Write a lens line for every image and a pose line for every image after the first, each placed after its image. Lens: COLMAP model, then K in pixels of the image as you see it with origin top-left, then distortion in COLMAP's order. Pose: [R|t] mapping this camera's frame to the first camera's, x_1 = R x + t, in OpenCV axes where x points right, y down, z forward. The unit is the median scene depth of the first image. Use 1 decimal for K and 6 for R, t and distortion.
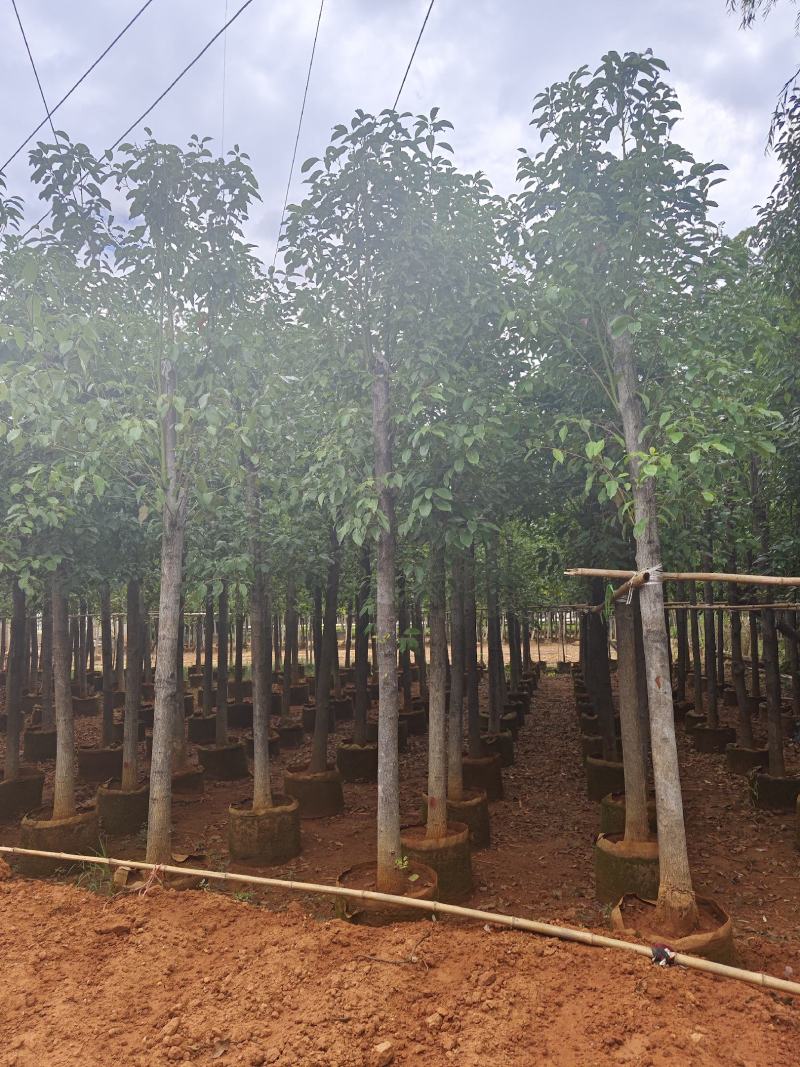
lens RADIAL K [[755.7, 0, 385.7], [0, 755.7, 532.9], [0, 0, 1]] dist [0.030649, -0.033048]
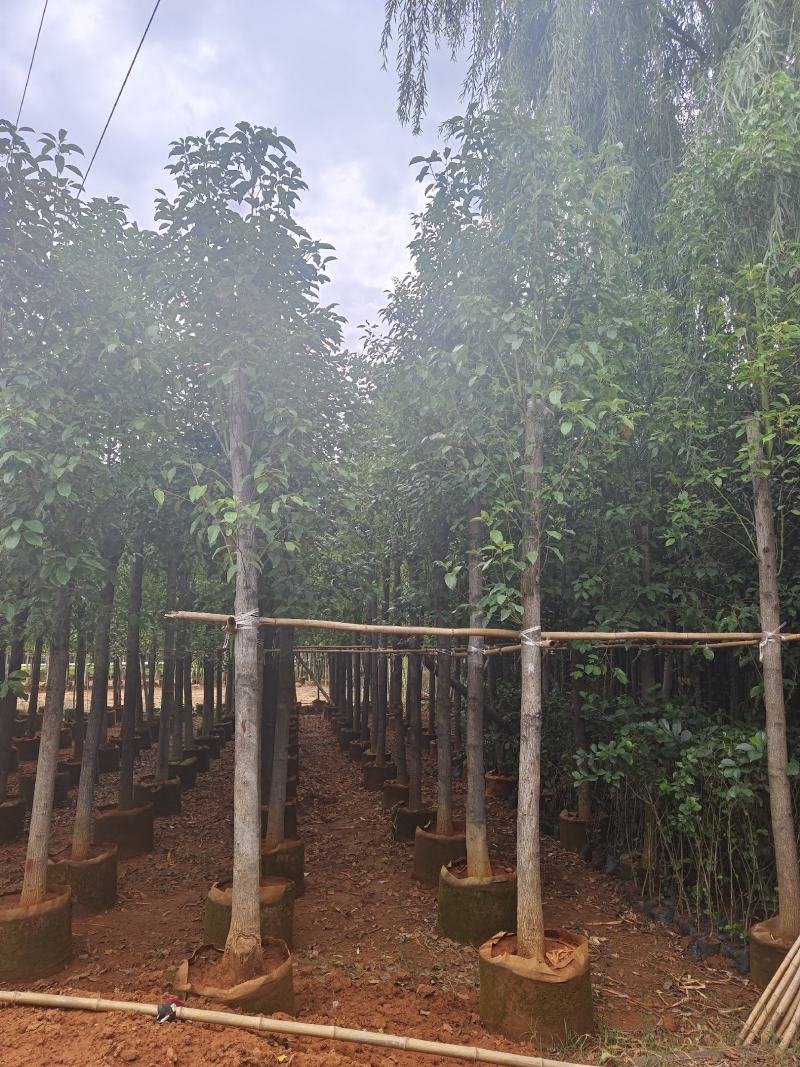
lens RADIAL K [[754.6, 0, 398.4], [0, 754.6, 523.5], [0, 0, 1]] dist [0.029421, -0.039158]
pose [[0.931016, 0.072634, 0.357677, 0.158633], [-0.049609, 0.996087, -0.073146, -0.008923], [-0.361590, 0.050356, 0.930976, -0.030638]]
